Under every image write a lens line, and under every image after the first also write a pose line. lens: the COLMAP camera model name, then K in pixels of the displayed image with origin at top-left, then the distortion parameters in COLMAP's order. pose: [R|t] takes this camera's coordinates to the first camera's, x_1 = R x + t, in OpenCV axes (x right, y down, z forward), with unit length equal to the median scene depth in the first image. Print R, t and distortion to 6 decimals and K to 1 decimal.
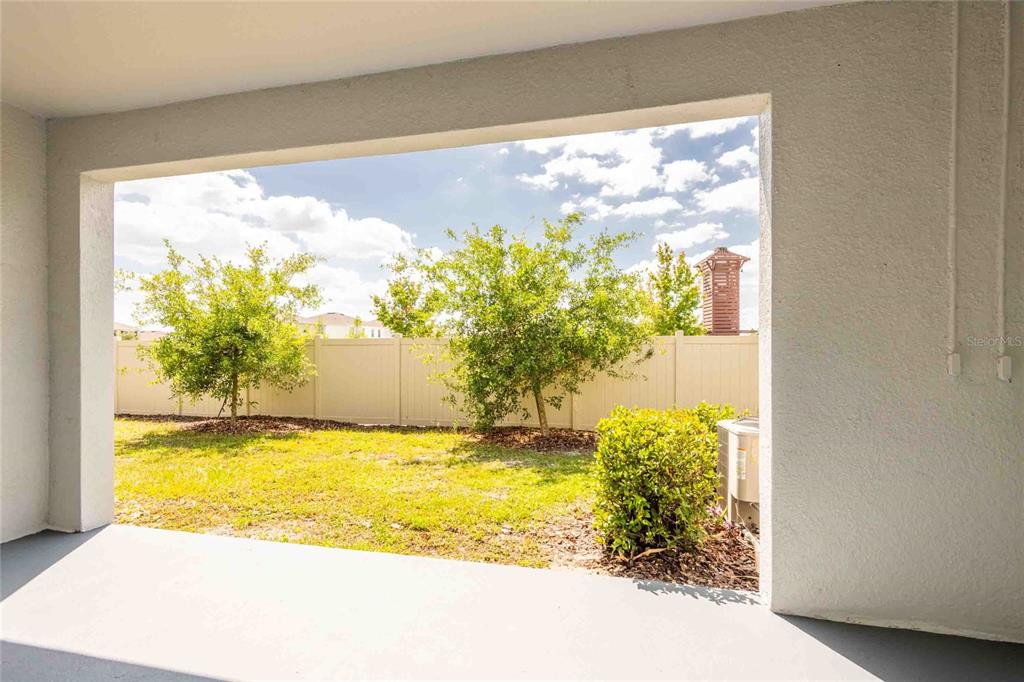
lens RADIAL K [[467.6, 0, 515.5], [0, 467.6, 347.8], [0, 0, 1]] dist [0.027177, -0.012396]
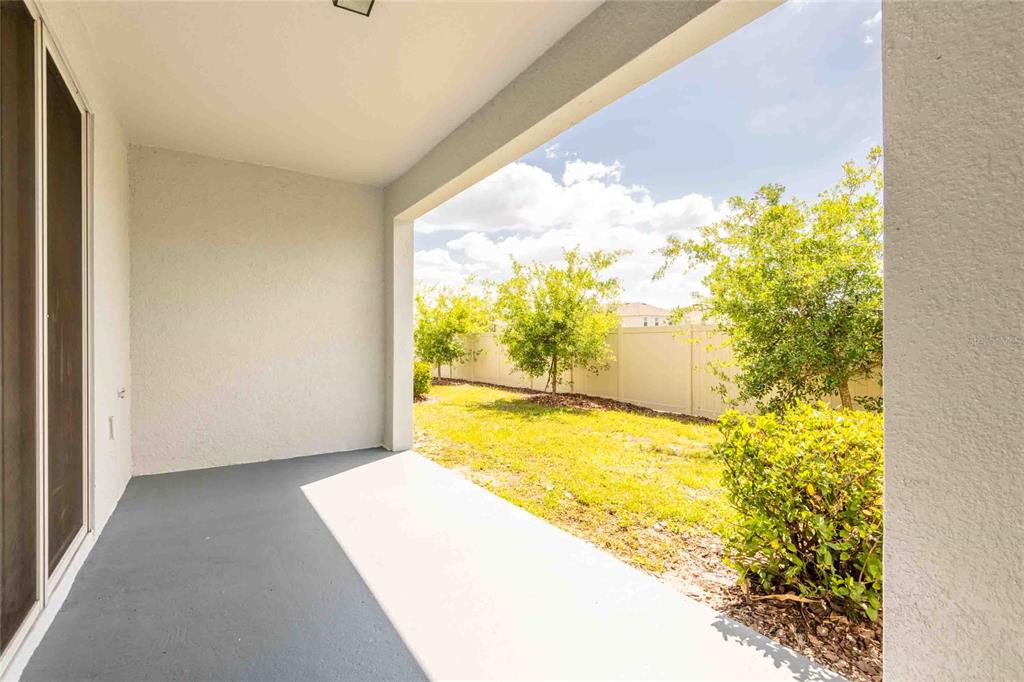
lens RADIAL K [[467.6, 0, 520.8], [0, 467.6, 335.1], [0, 0, 1]] dist [0.027177, -0.012396]
pose [[0.737444, -0.009366, -0.675343, 0.175814], [0.003297, 0.999942, -0.010267, 0.012224], [0.675400, 0.005345, 0.737432, 0.064906]]
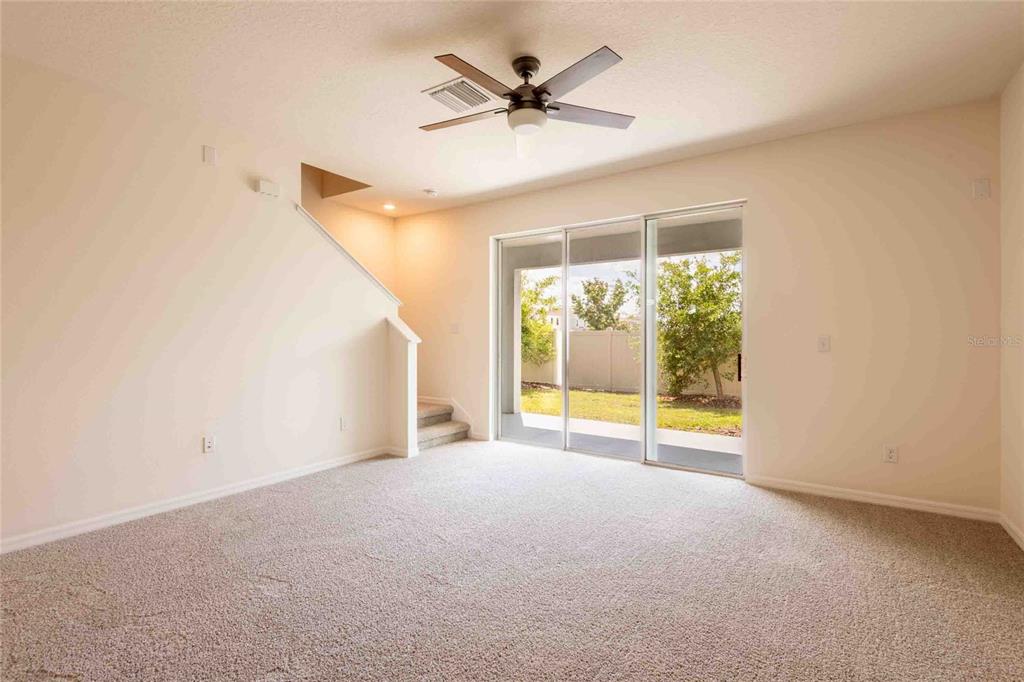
lens RADIAL K [[467.6, 0, 505.1], [0, 467.6, 330.6], [0, 0, 1]] dist [0.027177, -0.012396]
pose [[0.929488, -0.000490, -0.368853, -0.020218], [-0.002591, 0.999966, -0.007860, -0.010819], [0.368844, 0.008261, 0.929454, -0.586294]]
